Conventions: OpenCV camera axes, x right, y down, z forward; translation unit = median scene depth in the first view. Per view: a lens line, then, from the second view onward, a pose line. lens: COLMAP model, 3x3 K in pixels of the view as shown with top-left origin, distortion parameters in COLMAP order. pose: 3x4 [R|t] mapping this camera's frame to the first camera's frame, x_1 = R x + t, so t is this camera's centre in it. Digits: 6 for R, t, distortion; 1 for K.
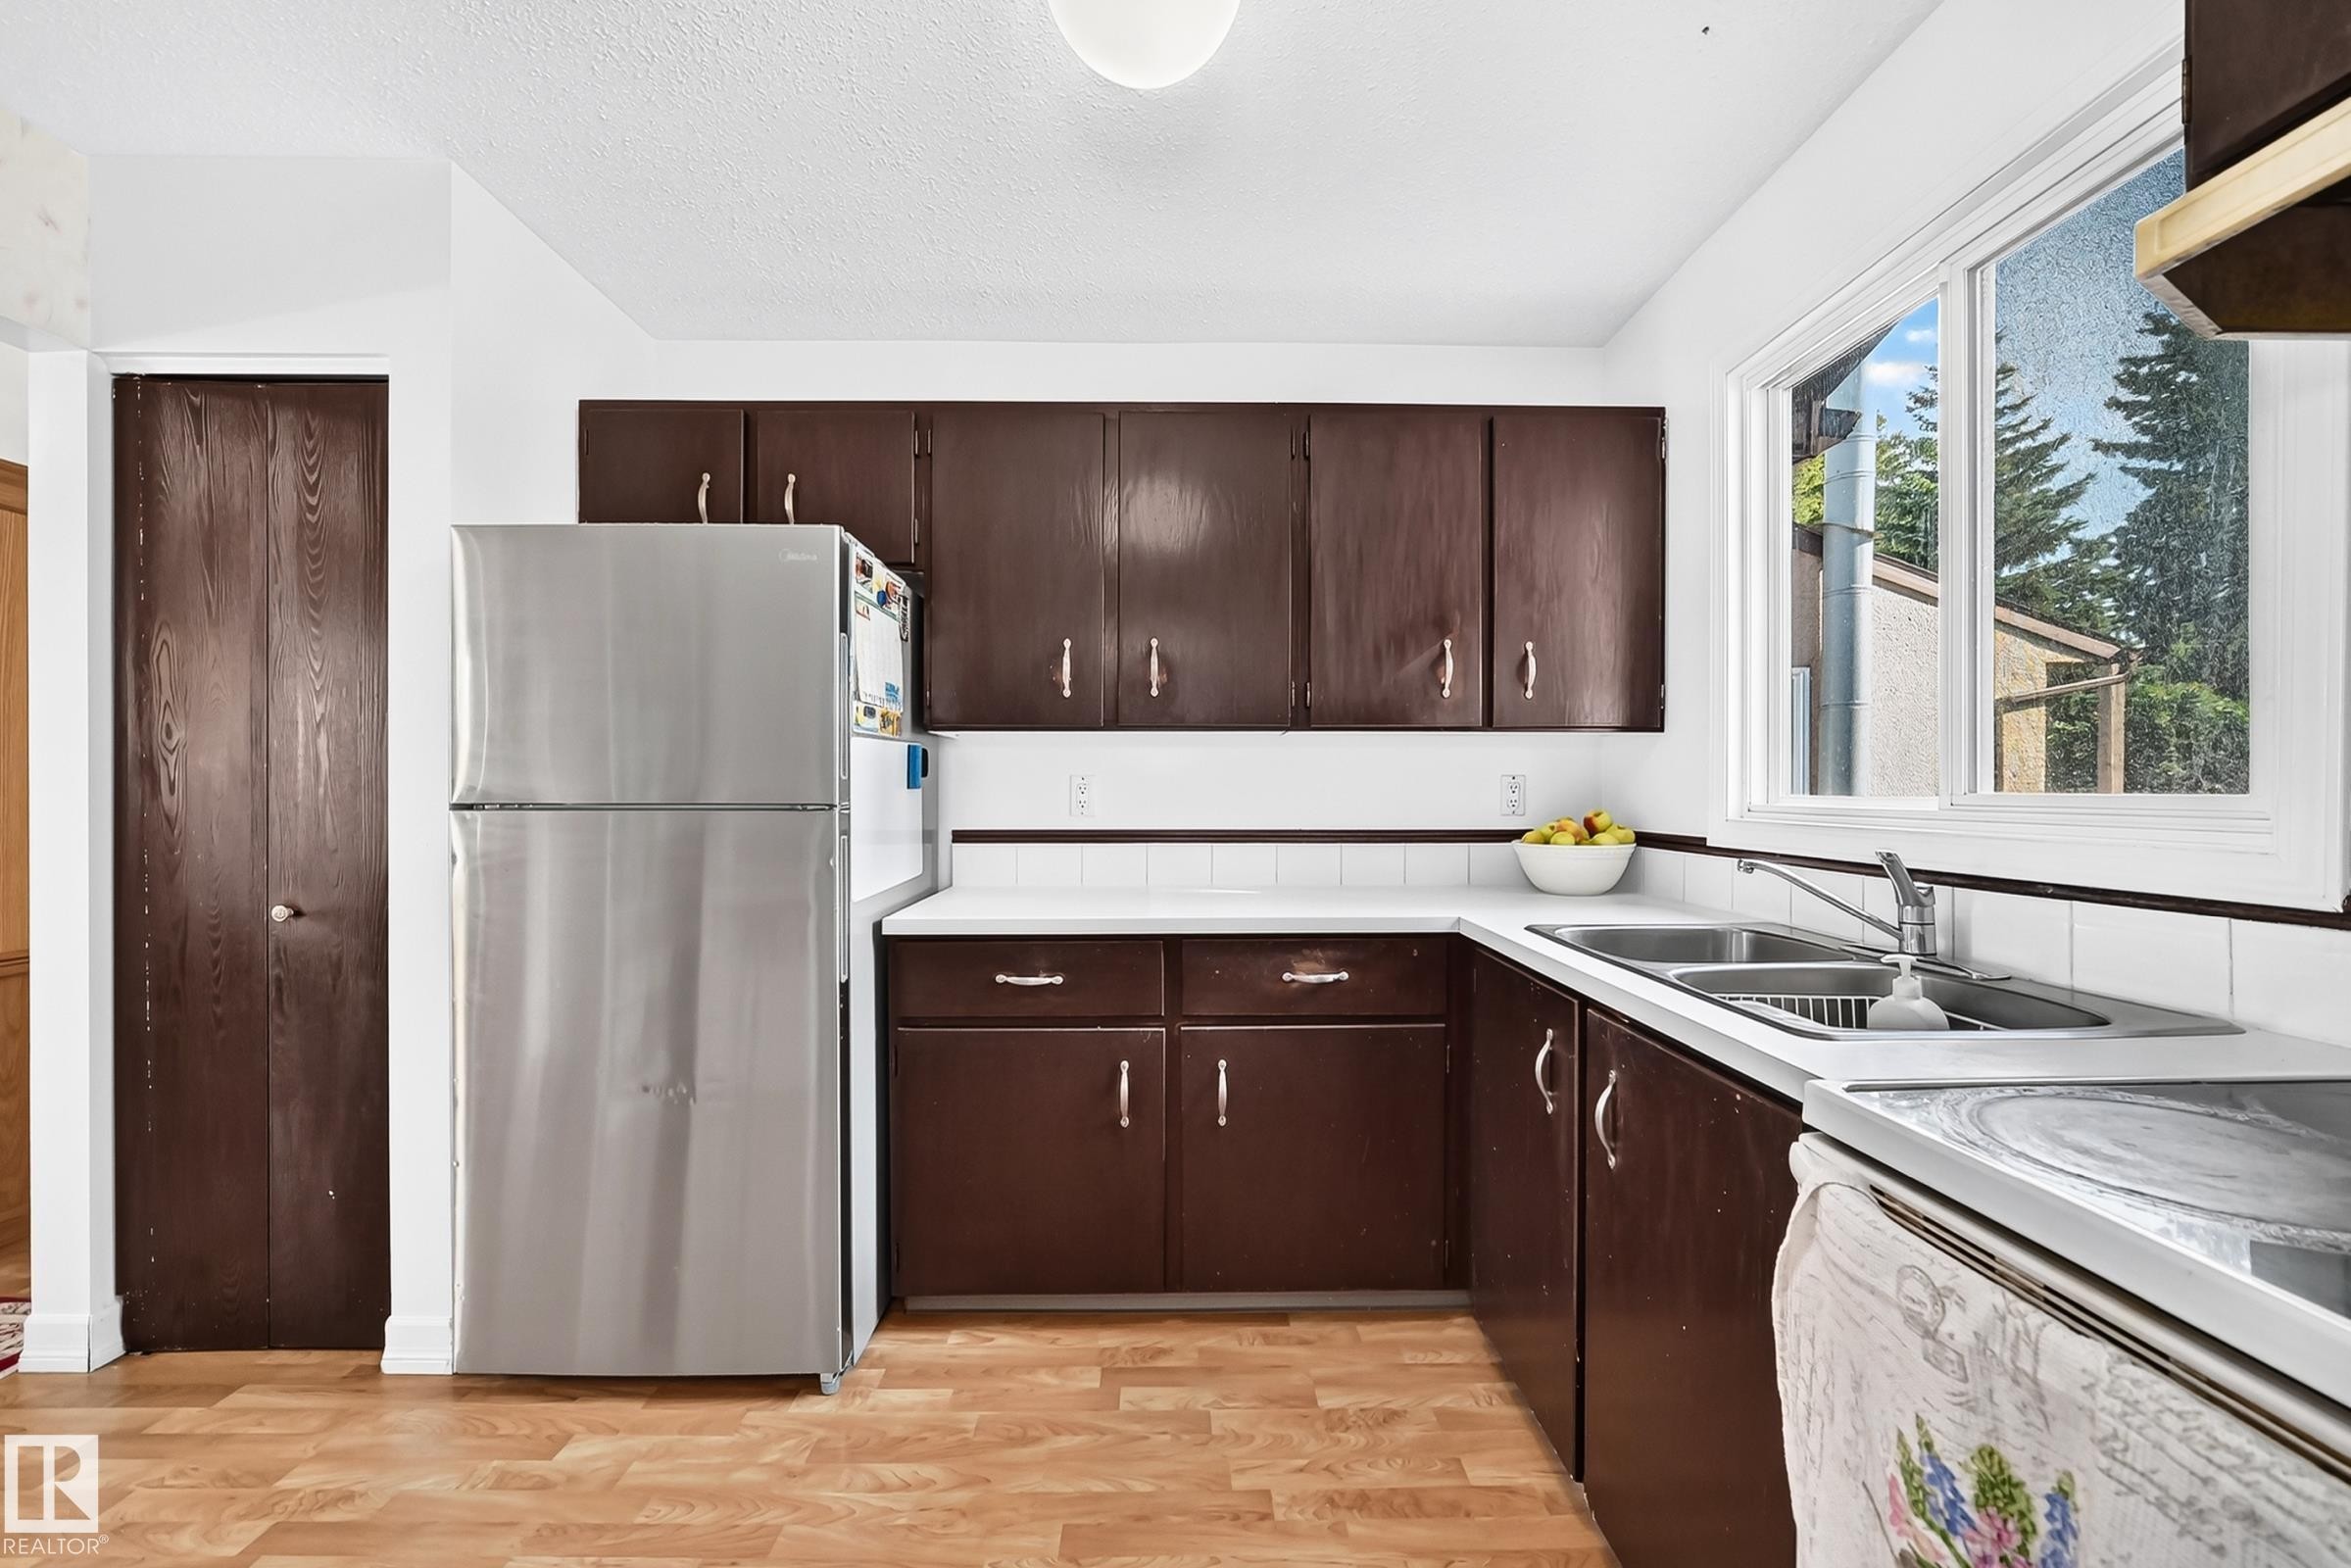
lens RADIAL K [[885.8, 0, 1189.0], [0, 885.8, 793.0], [0, 0, 1]] dist [-0.016919, 0.002719]
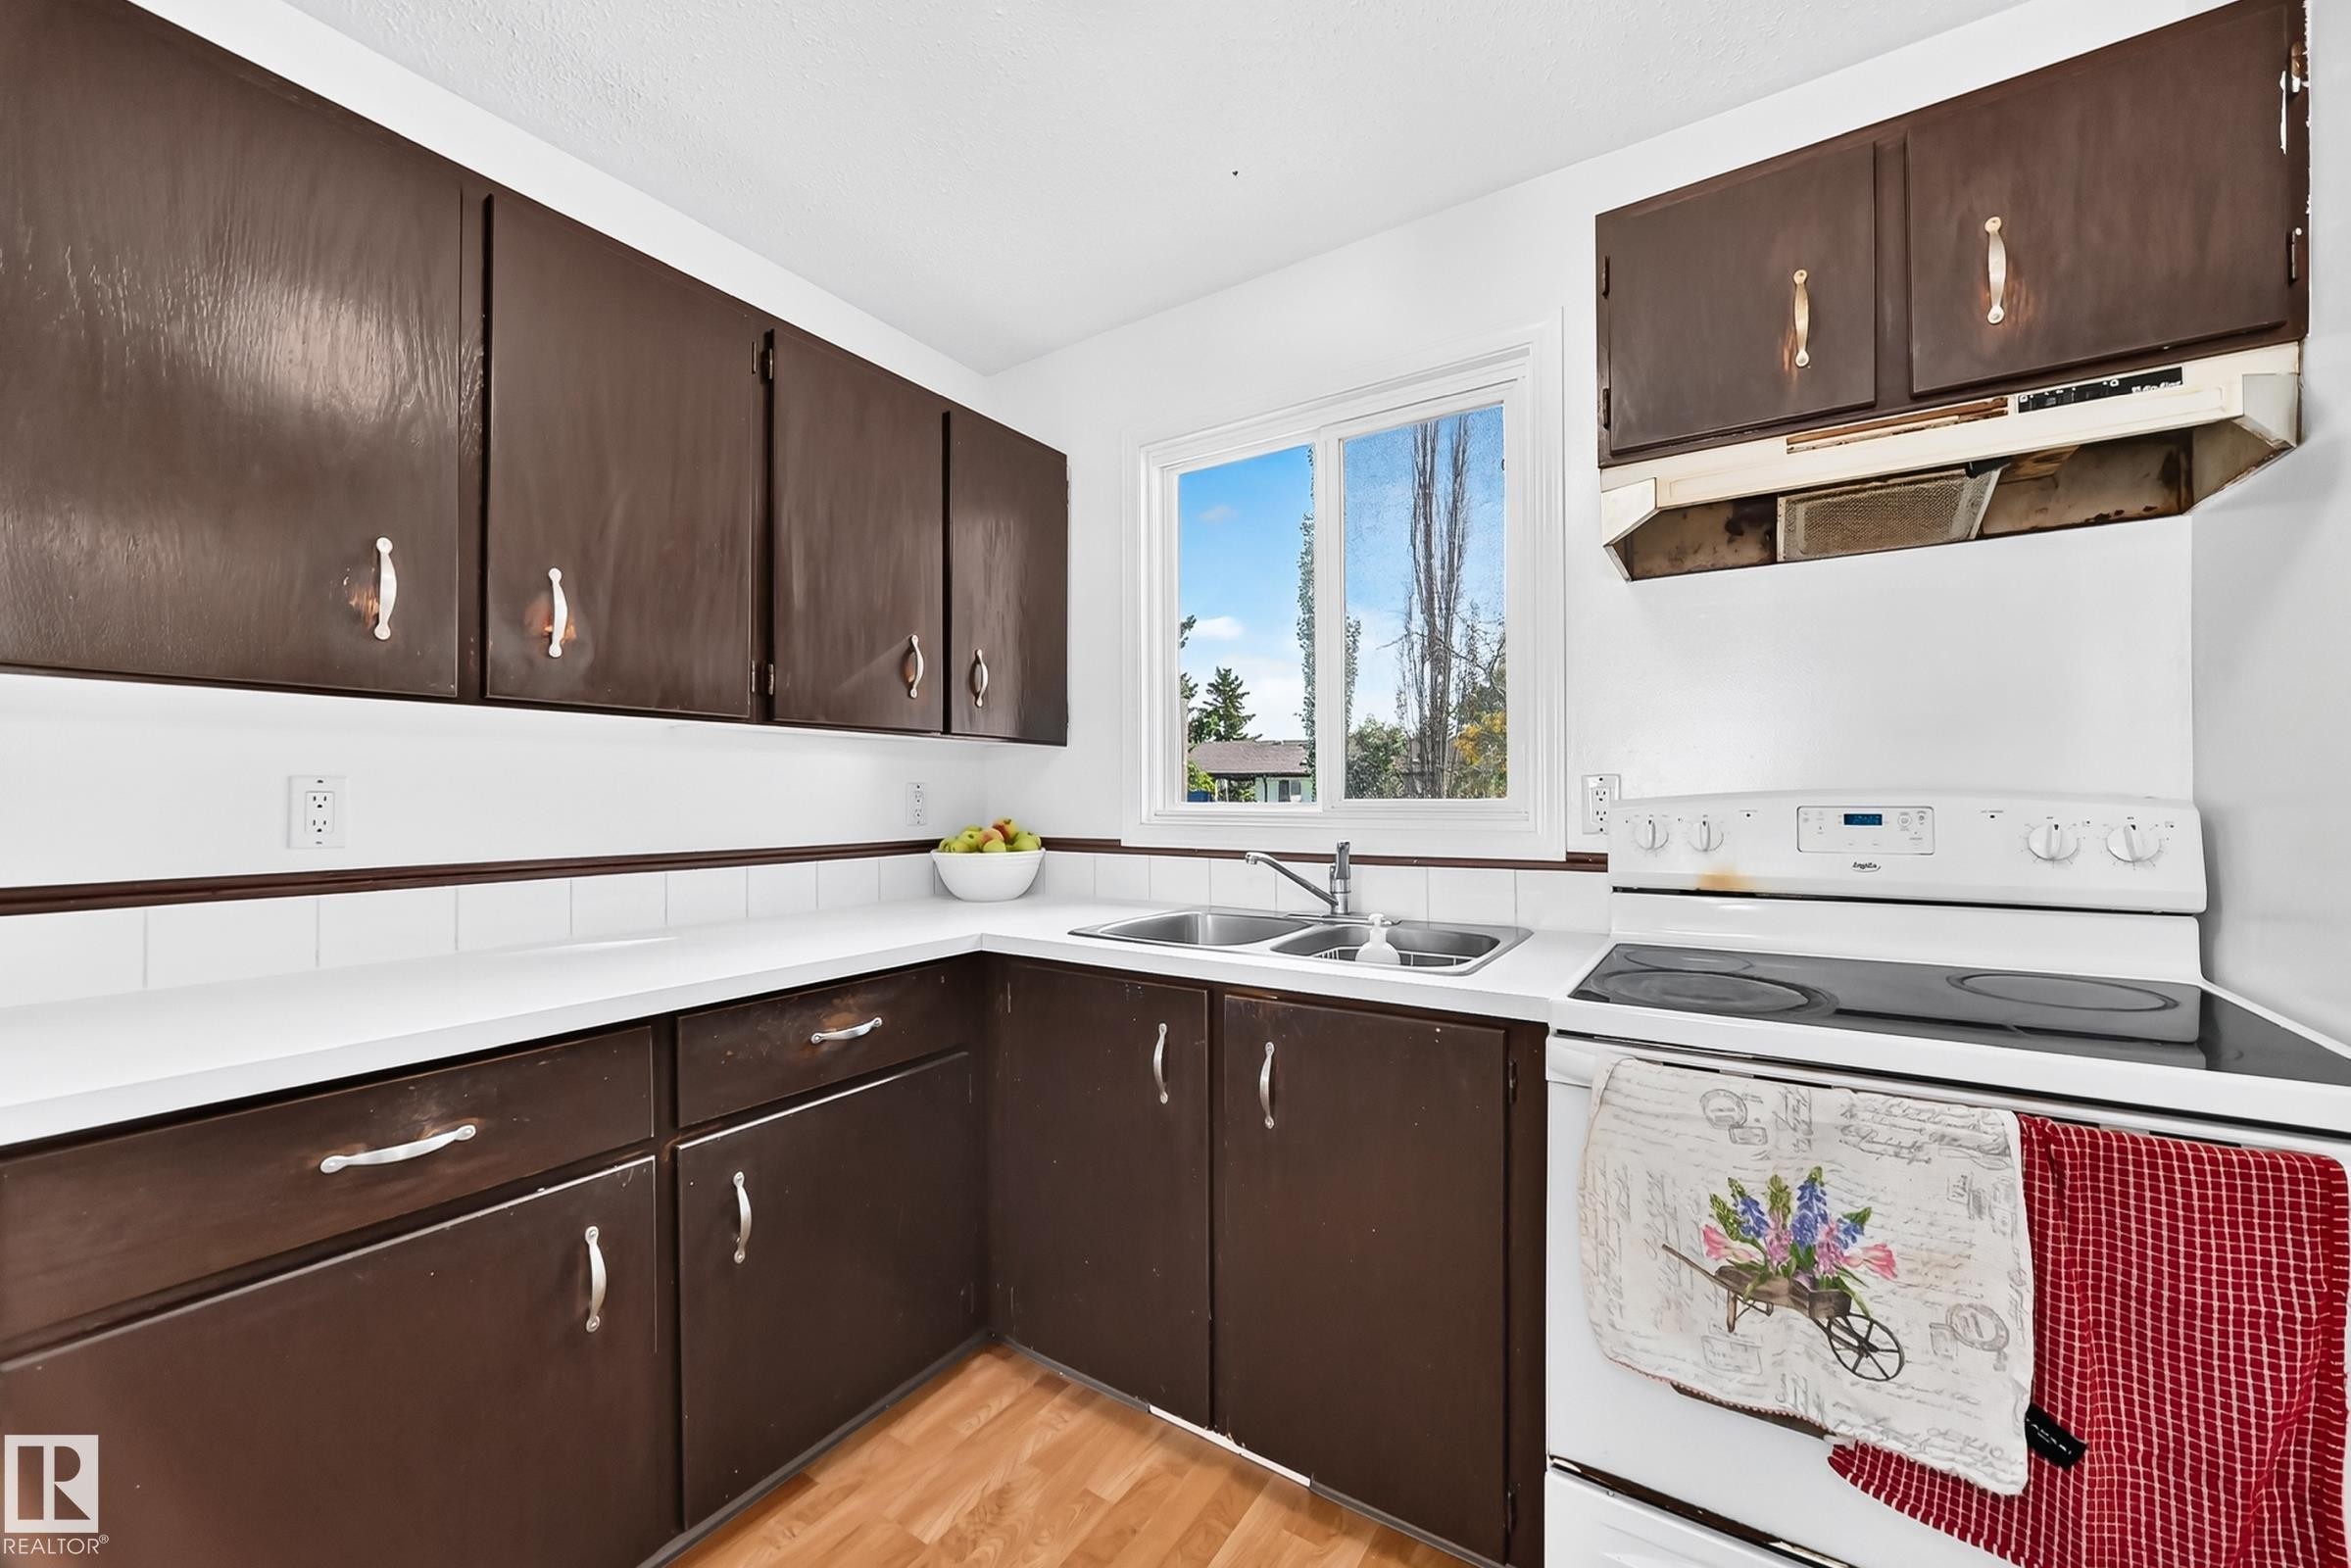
lens RADIAL K [[885.8, 0, 1178.5], [0, 885.8, 788.4], [0, 0, 1]] dist [-0.016919, 0.002719]
pose [[0.564244, 0.005181, 0.825592, -0.365874], [0.007199, 0.999911, -0.011195, -0.002604], [-0.825576, 0.012261, 0.564157, 0.300875]]
